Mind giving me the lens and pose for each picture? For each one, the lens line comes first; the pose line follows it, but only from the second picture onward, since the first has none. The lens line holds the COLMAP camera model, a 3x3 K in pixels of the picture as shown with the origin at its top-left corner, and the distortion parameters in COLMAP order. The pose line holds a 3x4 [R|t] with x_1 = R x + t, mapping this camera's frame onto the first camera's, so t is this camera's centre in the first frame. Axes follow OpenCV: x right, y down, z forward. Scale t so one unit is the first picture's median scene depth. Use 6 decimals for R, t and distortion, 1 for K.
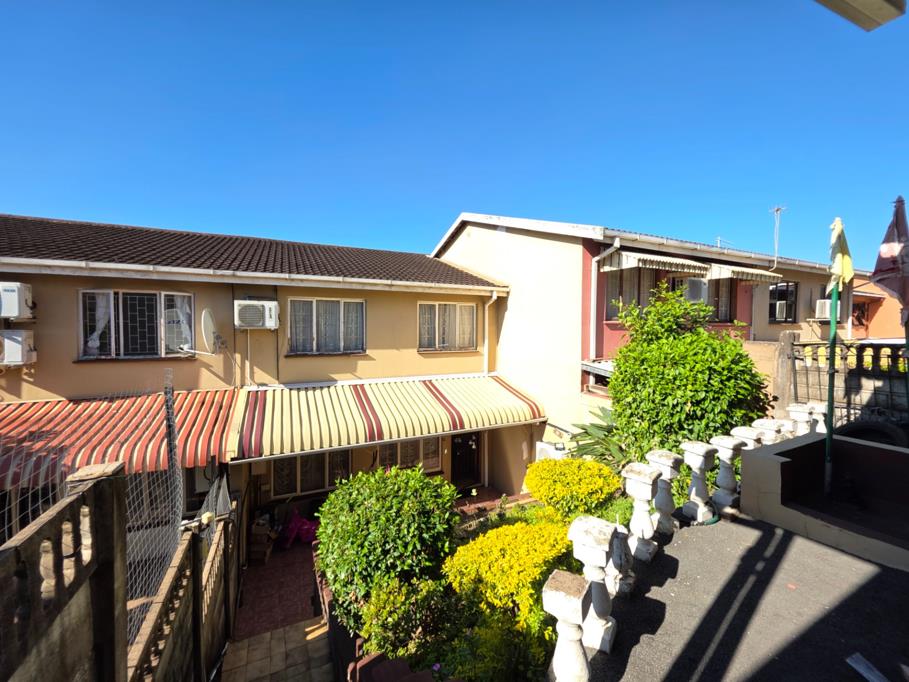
lens RADIAL K [[365.1, 0, 456.8], [0, 365.1, 340.4], [0, 0, 1]] dist [0.007770, -0.001746]
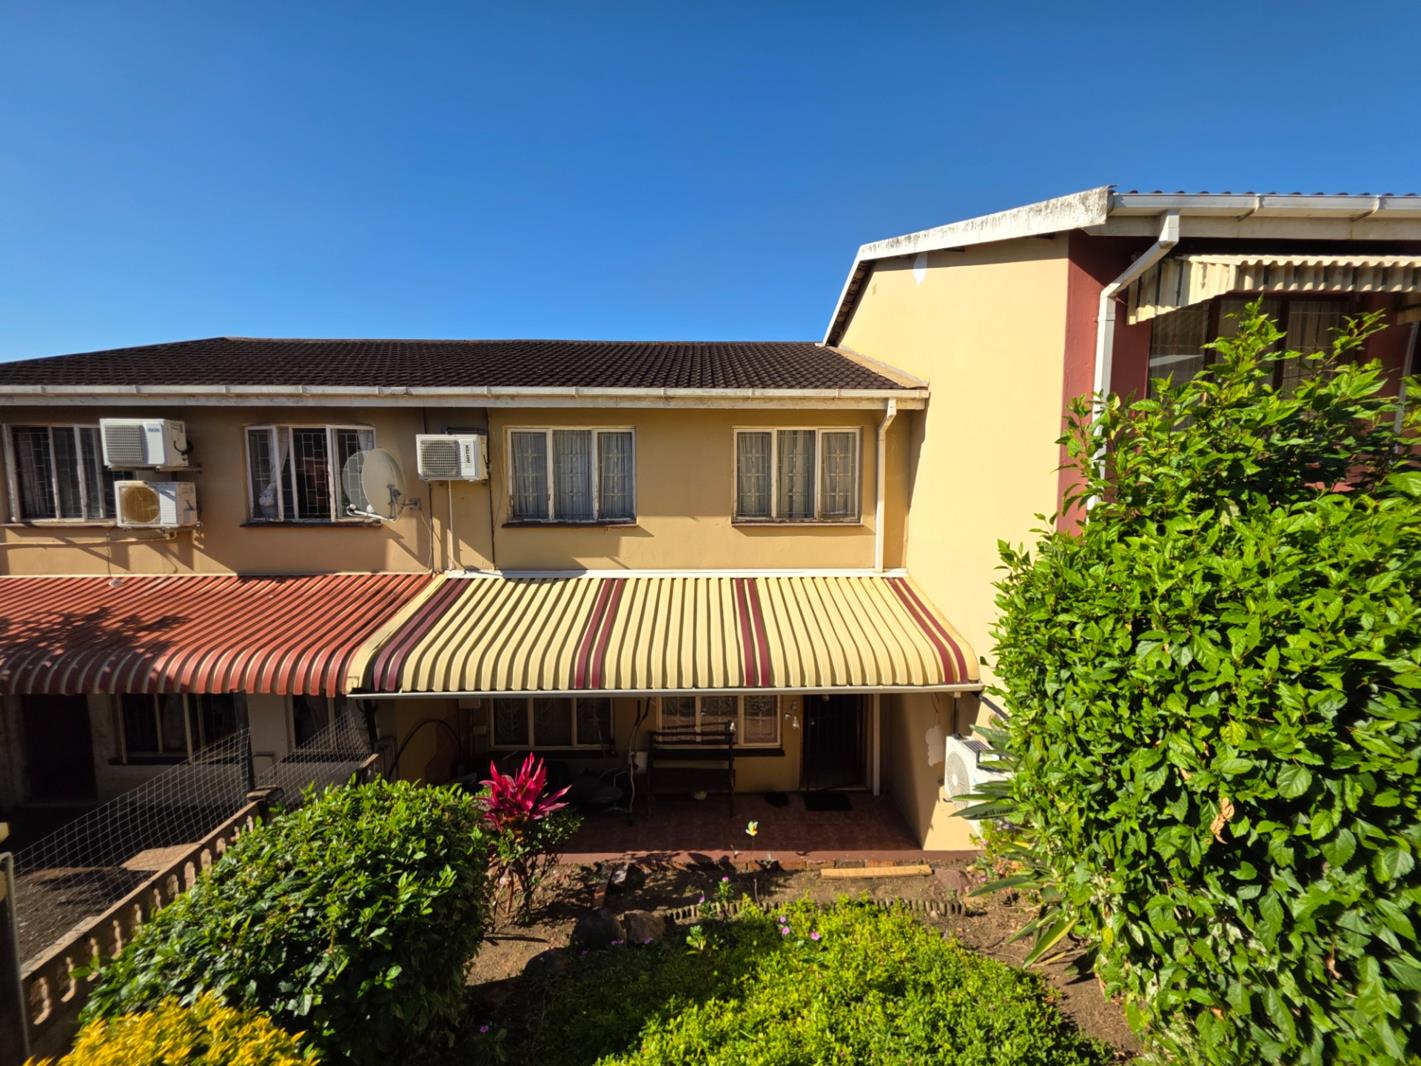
lens RADIAL K [[570.8, 0, 717.2], [0, 570.8, 529.0], [0, 0, 1]] dist [0.007770, -0.001746]
pose [[0.912869, 0.033685, -0.406861, 0.263222], [-0.011450, 0.998311, 0.056963, -0.009162], [0.408092, -0.047341, 0.911712, 0.298564]]
